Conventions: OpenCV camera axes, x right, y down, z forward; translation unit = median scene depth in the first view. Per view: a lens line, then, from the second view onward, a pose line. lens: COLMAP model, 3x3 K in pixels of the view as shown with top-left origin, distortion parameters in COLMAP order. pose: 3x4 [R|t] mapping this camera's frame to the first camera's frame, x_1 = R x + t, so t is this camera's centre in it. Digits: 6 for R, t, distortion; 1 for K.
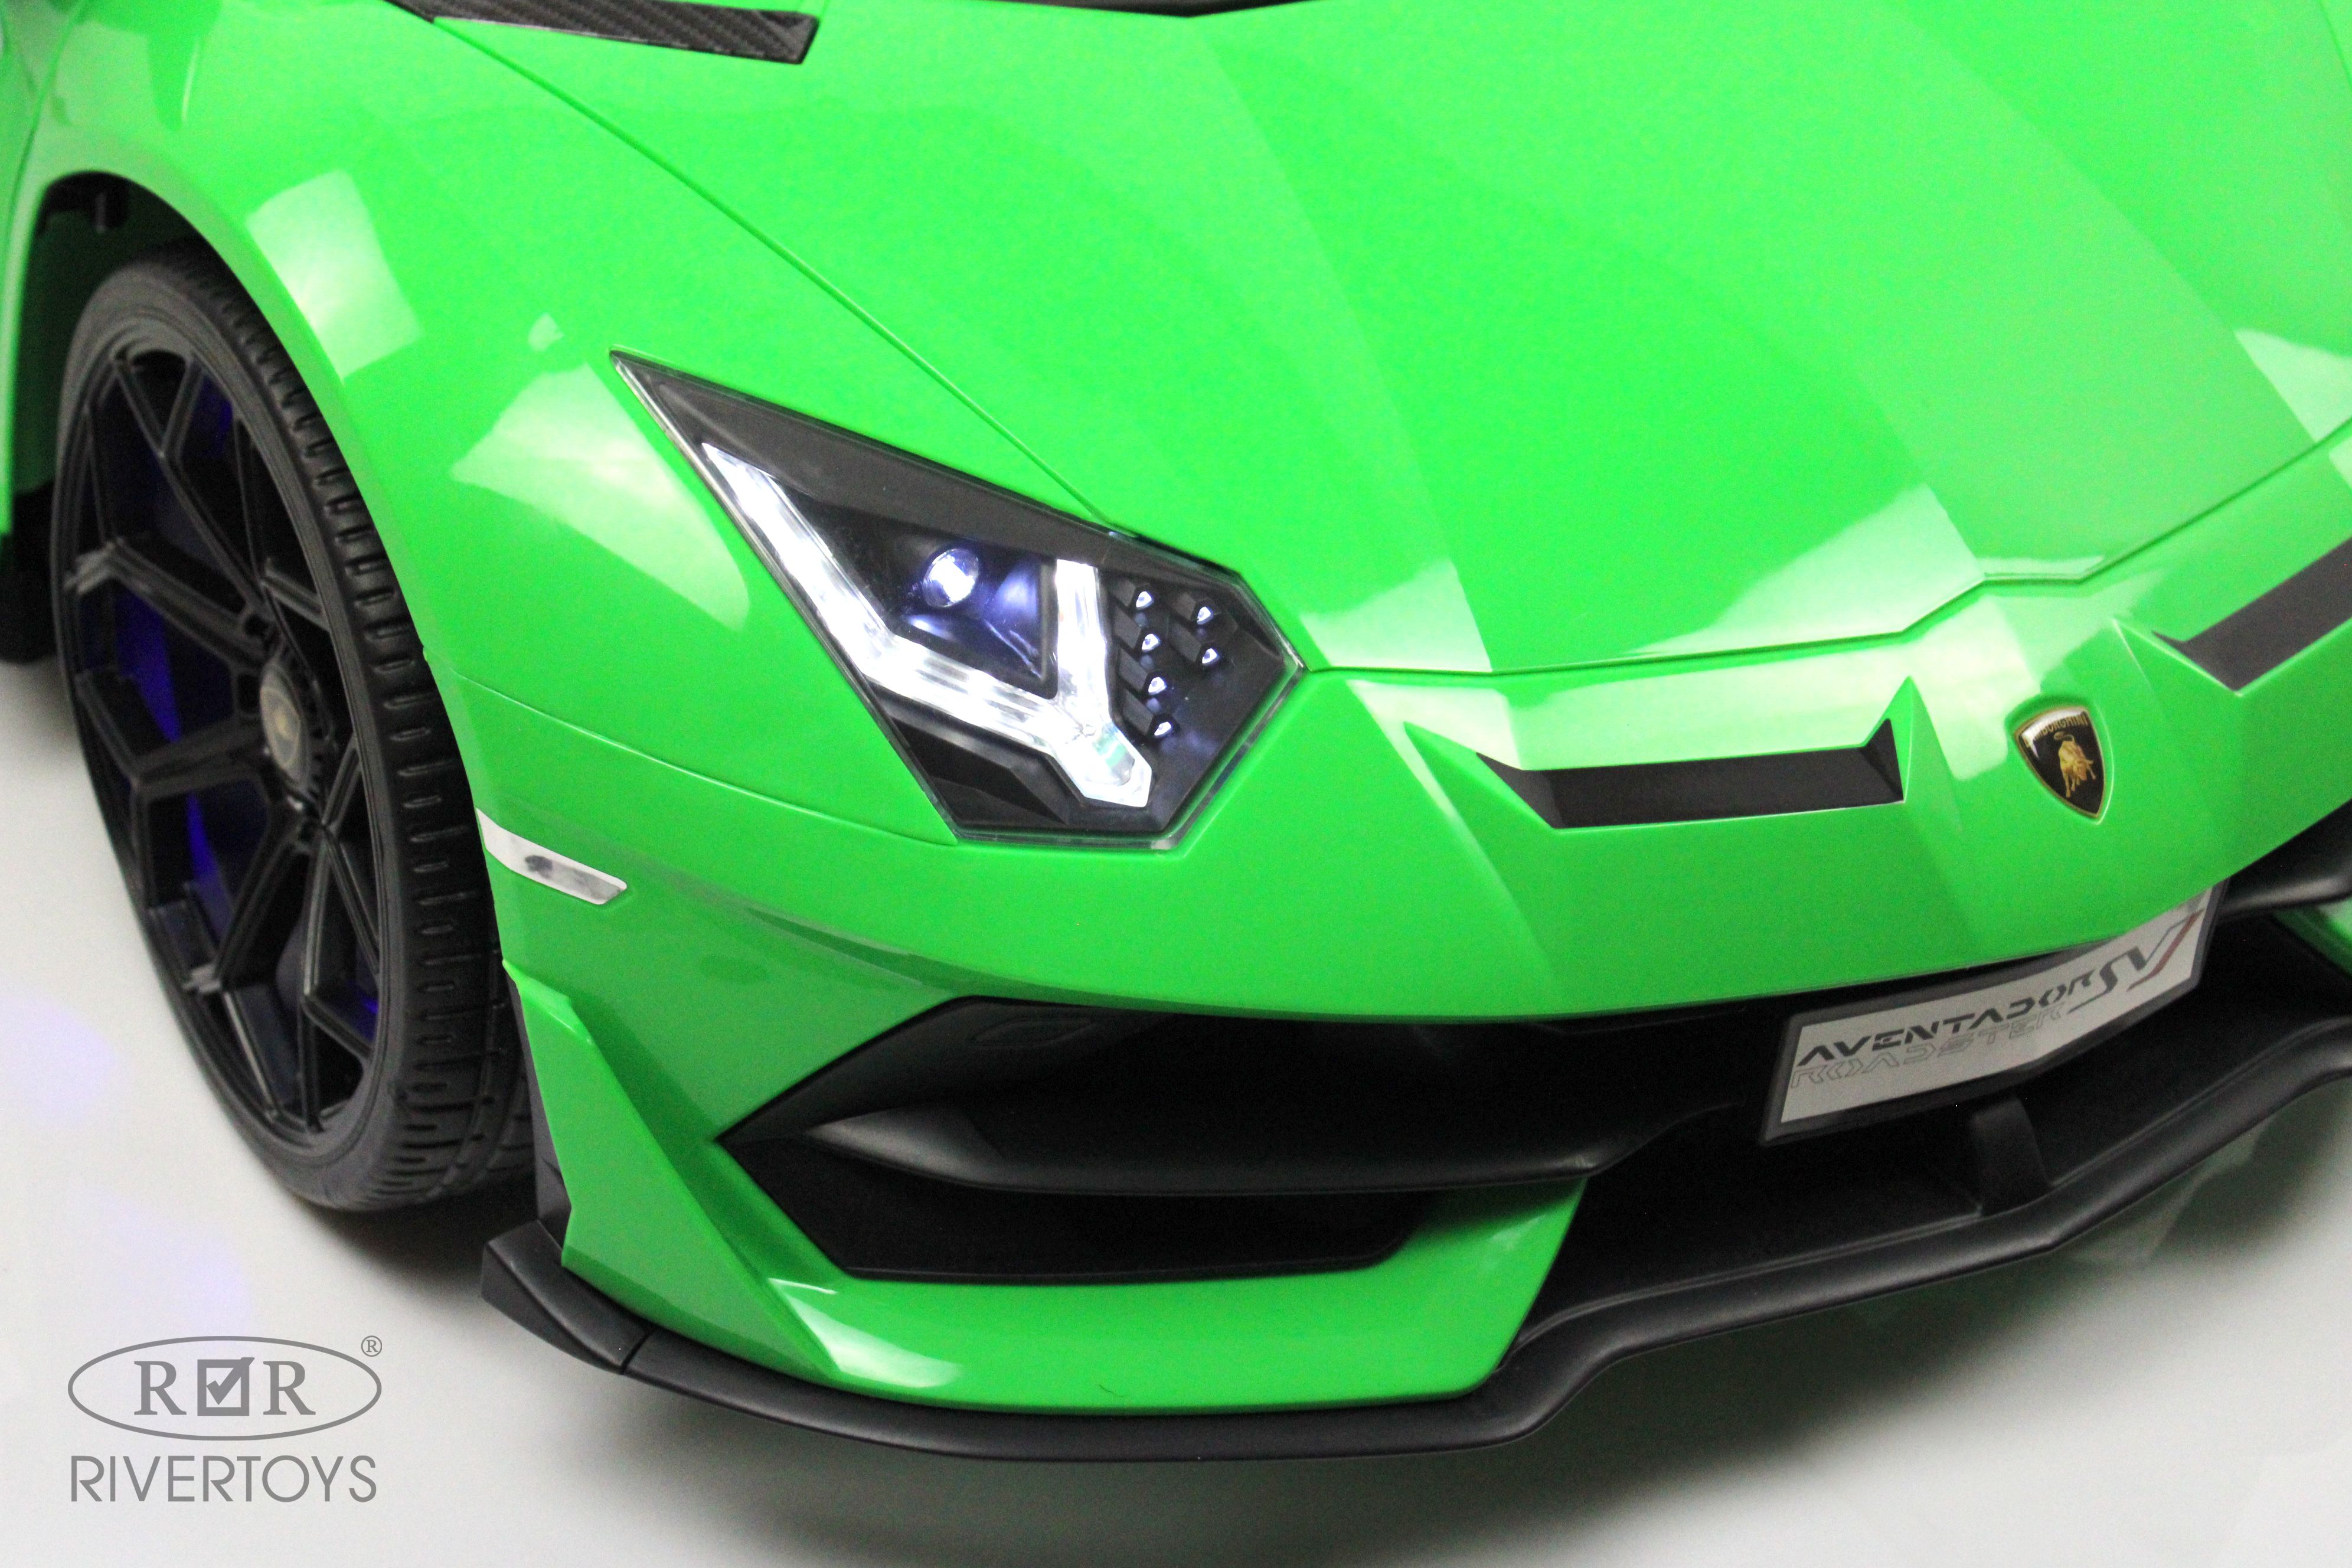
lens RADIAL K [[4490.6, 0, 1172.4], [0, 4490.6, 774.1], [0, 0, 1]] dist [-0.009094, 0.000000]
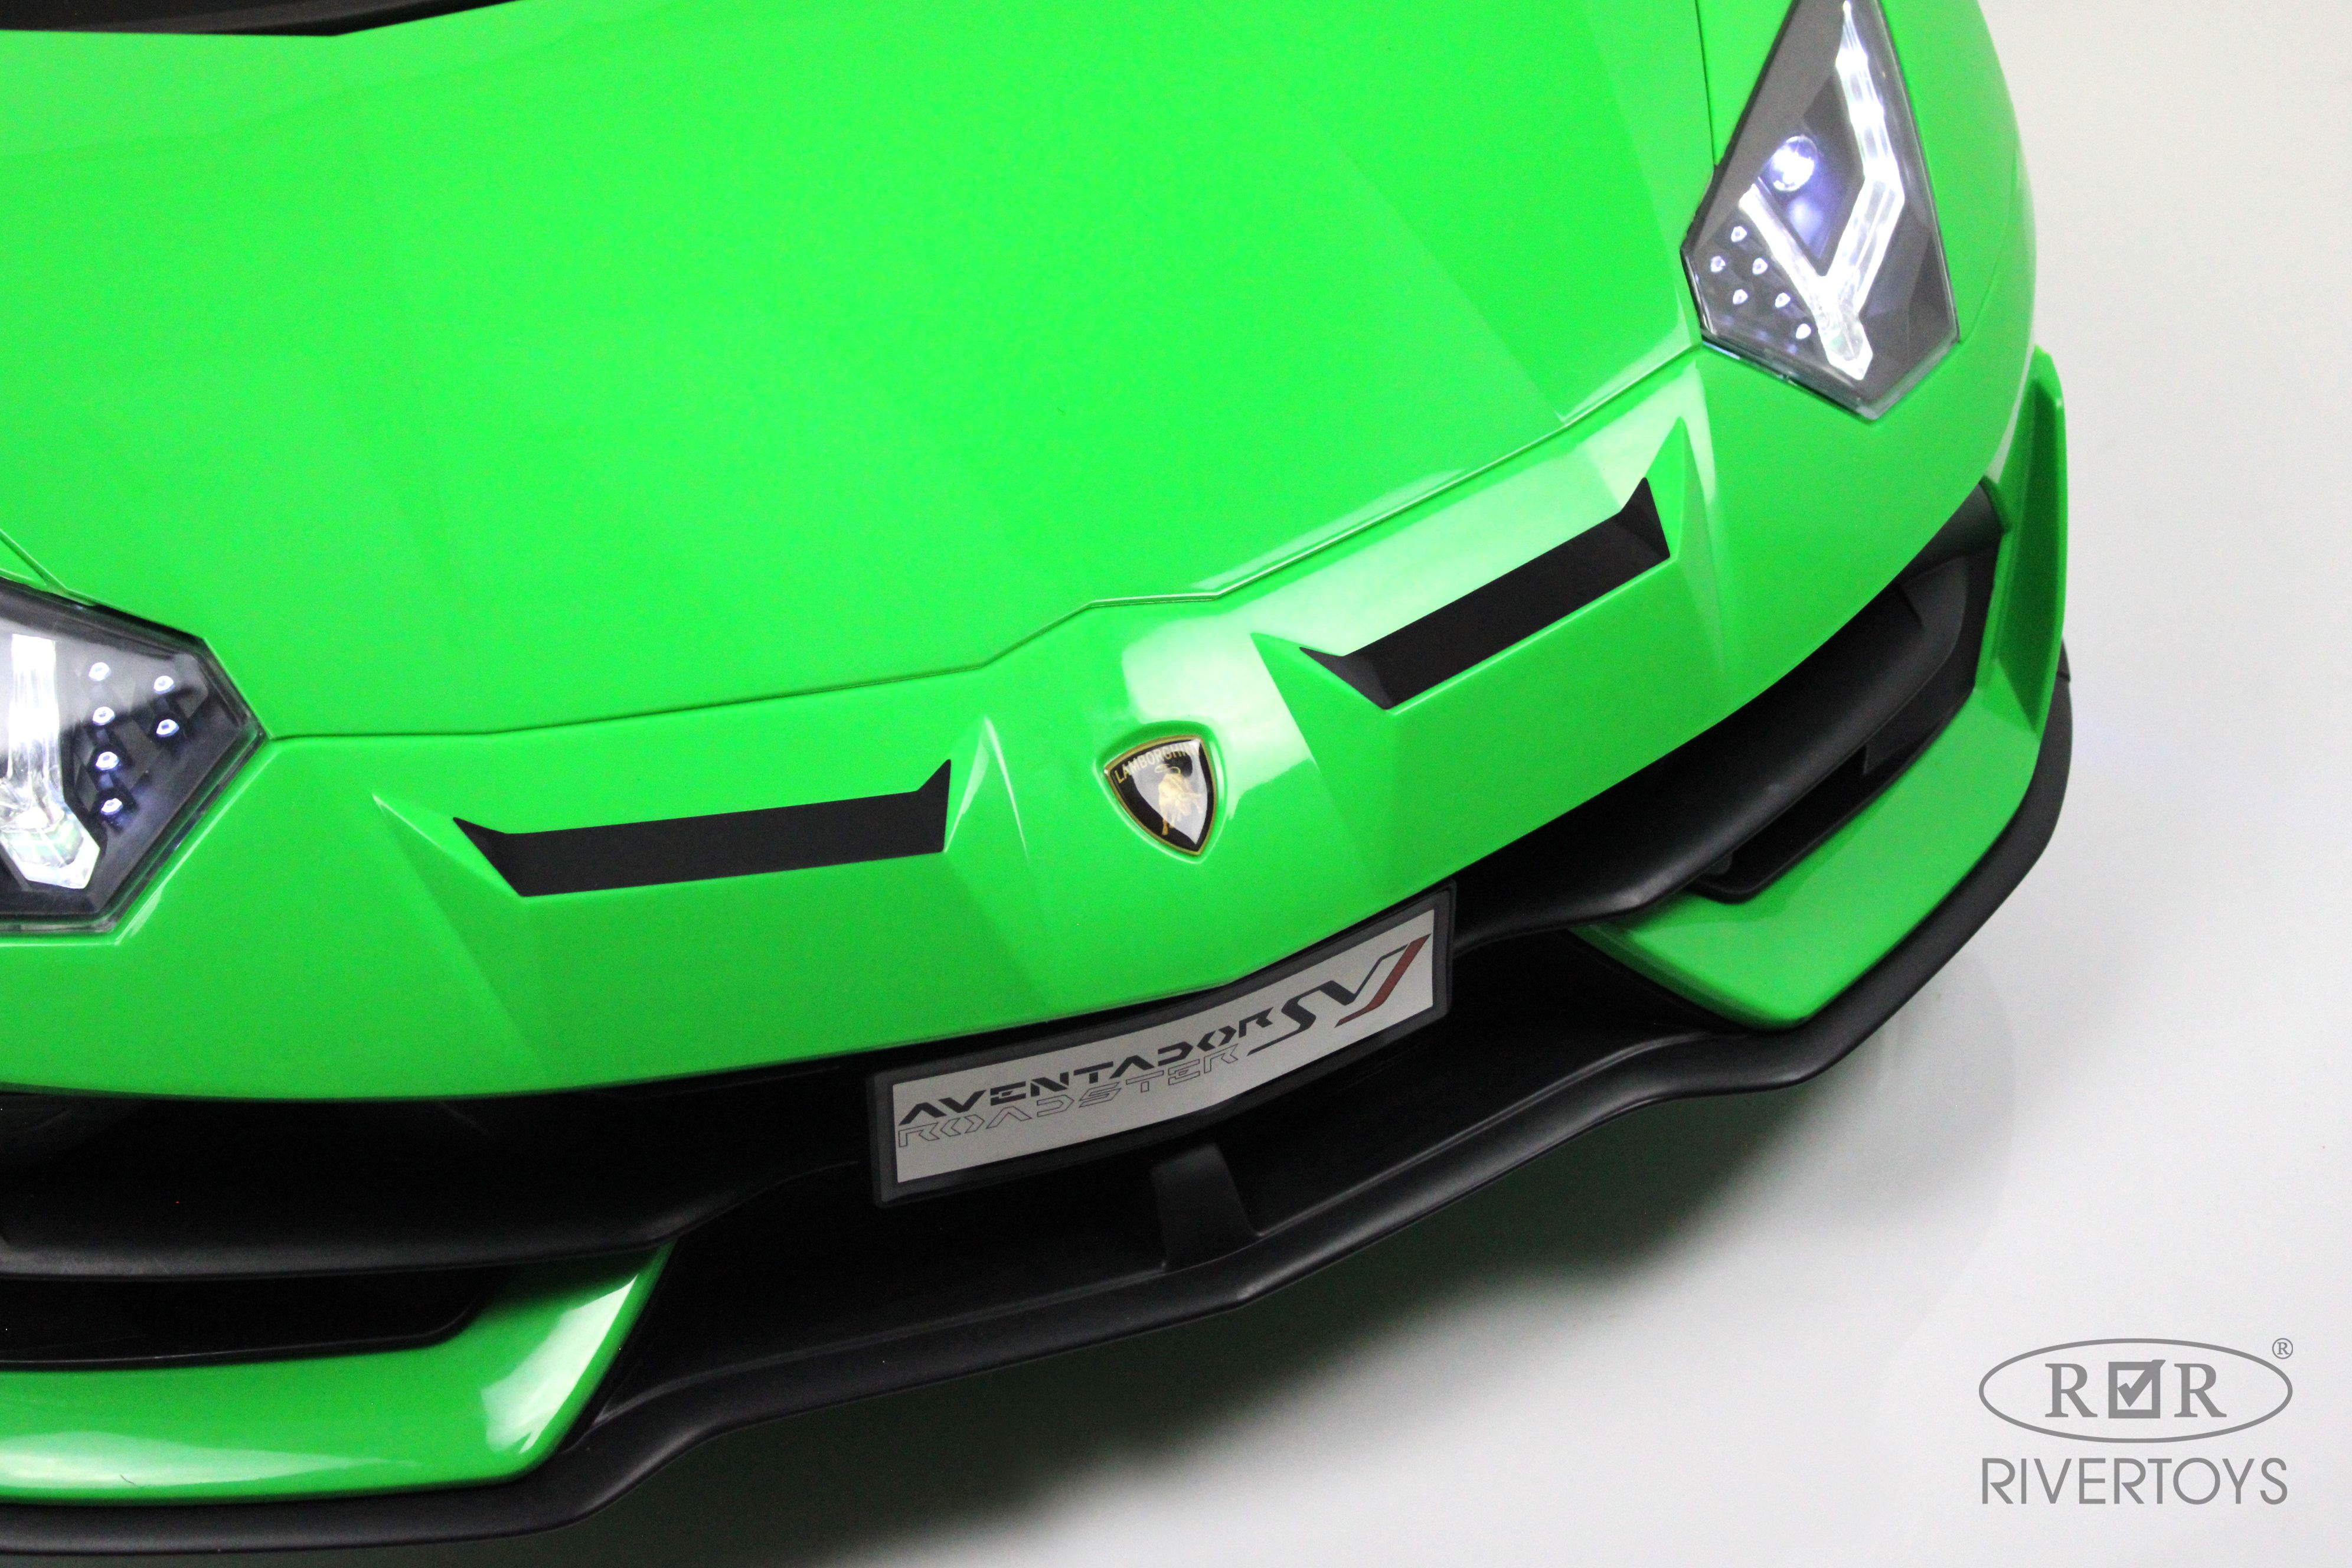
lens RADIAL K [[4490.6, 0, 1181.9], [0, 4490.6, 788.5], [0, 0, 1]] dist [-0.009094, 0.000000]
pose [[0.985974, -0.027505, -0.164614, 0.351182], [0.033849, 0.998784, 0.035857, -0.037157], [0.163428, -0.040926, 0.985706, 0.080084]]
